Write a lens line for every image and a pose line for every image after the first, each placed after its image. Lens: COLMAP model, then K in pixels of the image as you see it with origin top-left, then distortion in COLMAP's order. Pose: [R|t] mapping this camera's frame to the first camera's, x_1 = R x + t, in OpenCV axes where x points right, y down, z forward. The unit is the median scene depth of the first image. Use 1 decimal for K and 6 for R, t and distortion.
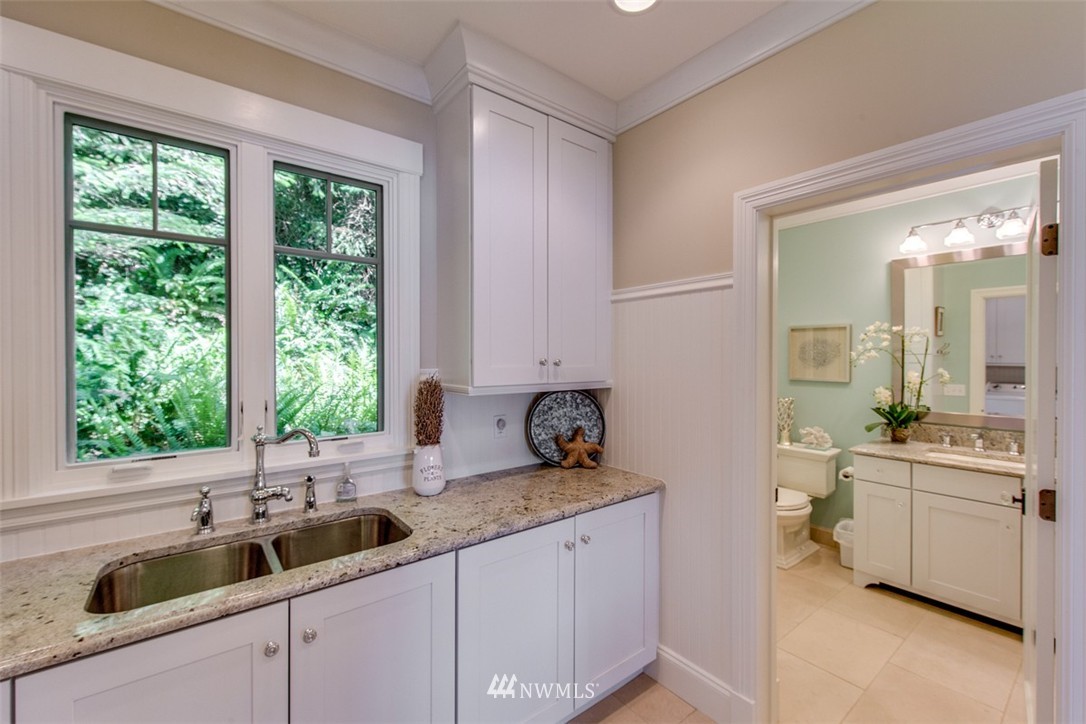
lens RADIAL K [[455.0, 0, 545.1], [0, 455.0, 357.7], [0, 0, 1]] dist [0.003705, 0.000020]
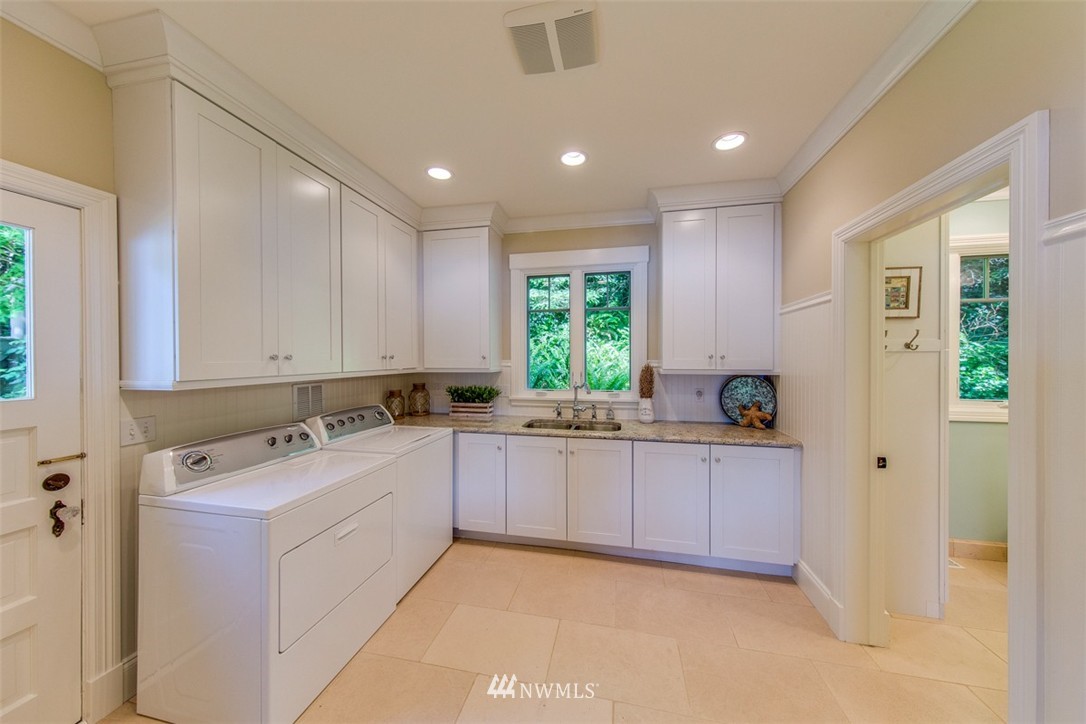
lens RADIAL K [[328.7, 0, 549.6], [0, 328.7, 357.6], [0, 0, 1]] dist [0.000014, 0.000022]
pose [[0.652577, 0.000130, -0.757722, 0.463471], [0.000000, 1.000000, 0.000172, 0.011189], [0.757722, -0.000113, 0.652577, -0.215351]]
